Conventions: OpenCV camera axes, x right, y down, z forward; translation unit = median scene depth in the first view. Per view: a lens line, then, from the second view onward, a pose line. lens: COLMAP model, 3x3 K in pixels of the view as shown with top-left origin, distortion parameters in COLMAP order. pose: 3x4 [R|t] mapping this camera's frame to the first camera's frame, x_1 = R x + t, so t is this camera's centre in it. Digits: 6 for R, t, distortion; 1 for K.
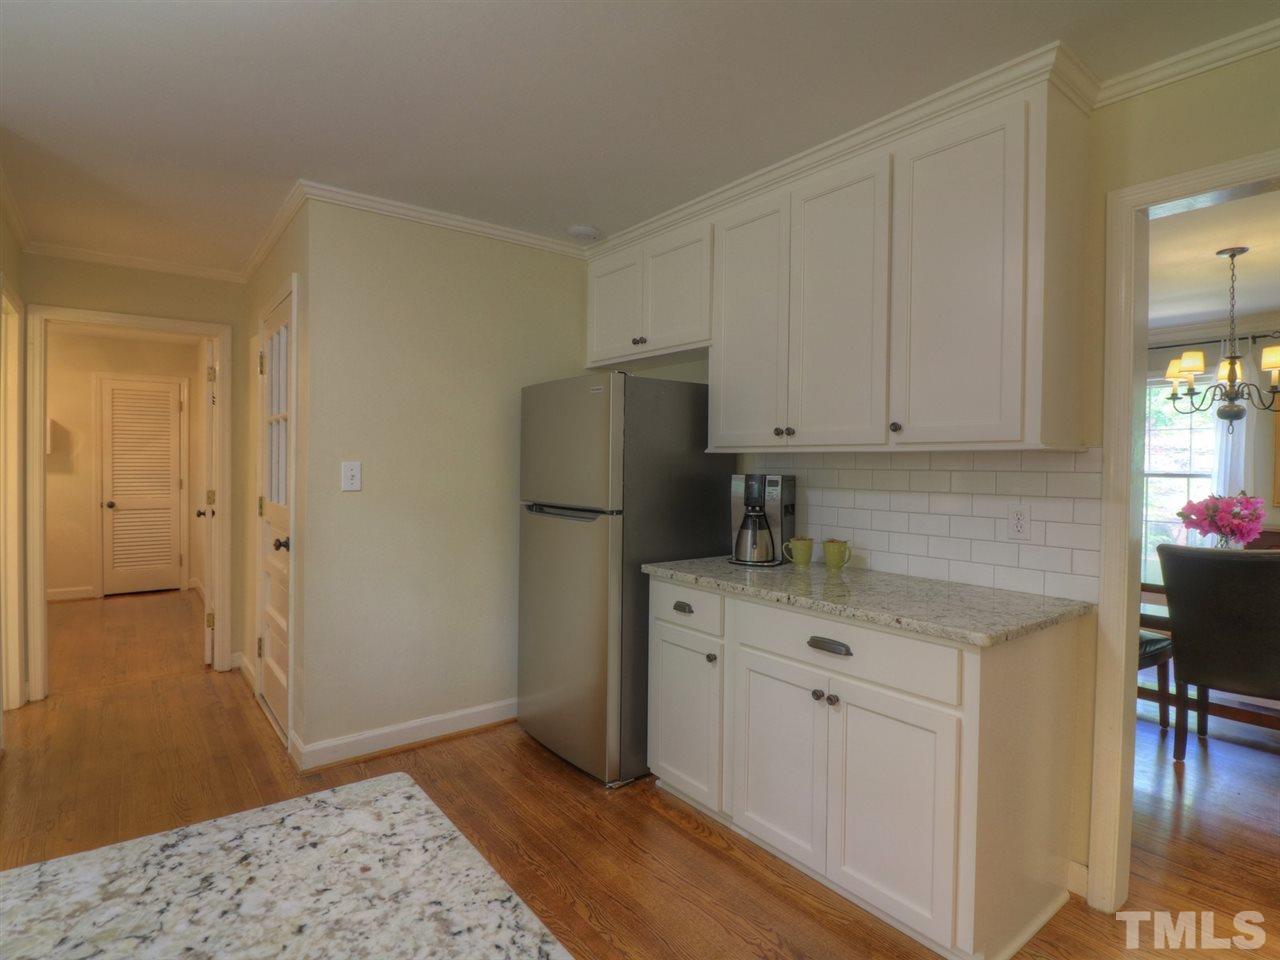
lens RADIAL K [[674.3, 0, 645.5], [0, 674.3, 471.7], [0, 0, 1]] dist [-0.011623, -0.000520]
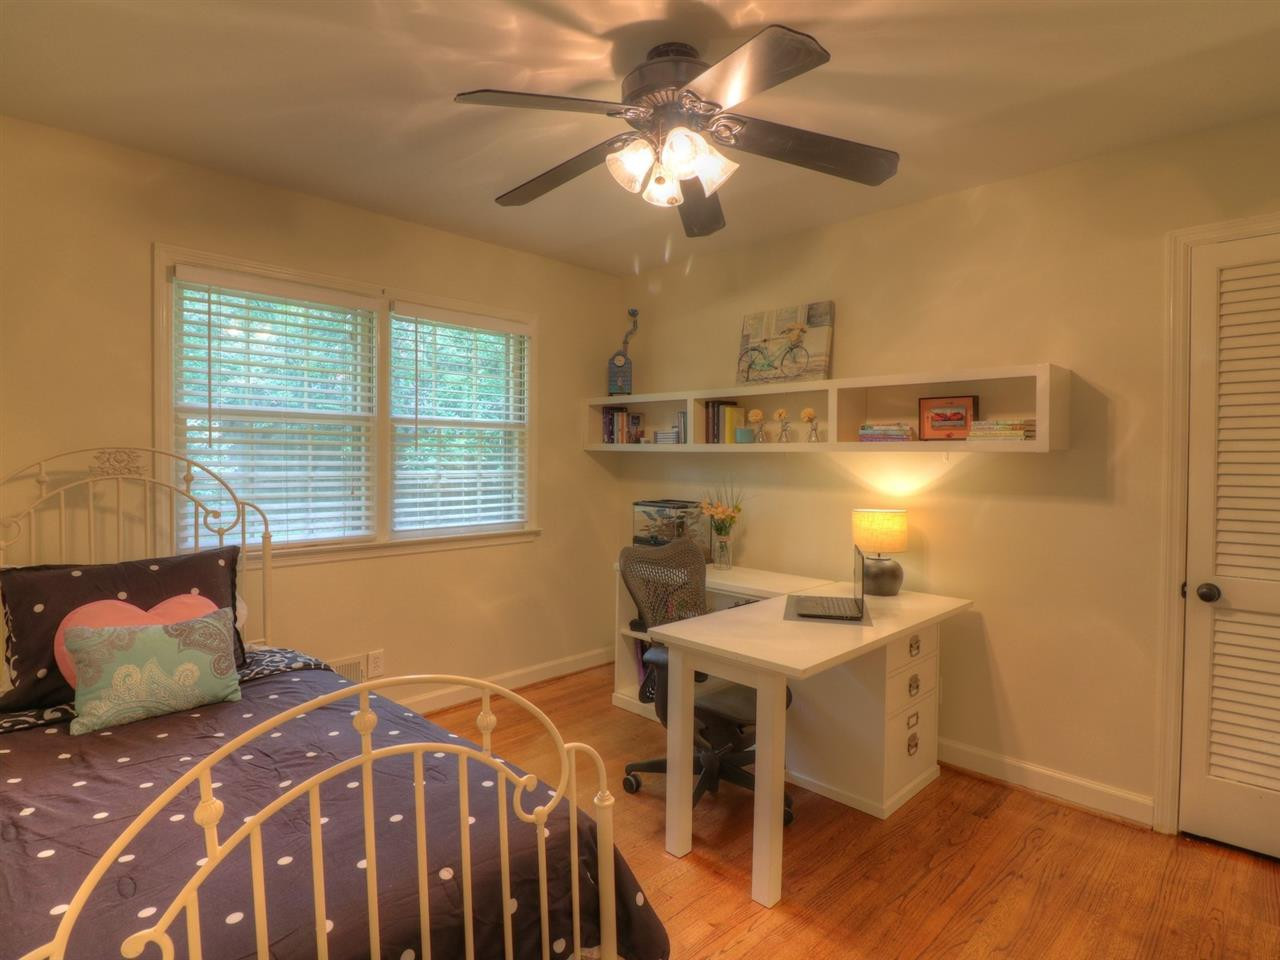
lens RADIAL K [[674.3, 0, 645.5], [0, 674.3, 471.7], [0, 0, 1]] dist [-0.011623, -0.000520]
pose [[0.131408, 0.017130, -0.991180, -0.485513], [-0.015738, 0.999761, 0.015192, -0.016595], [0.991203, 0.013603, 0.131646, 0.654700]]
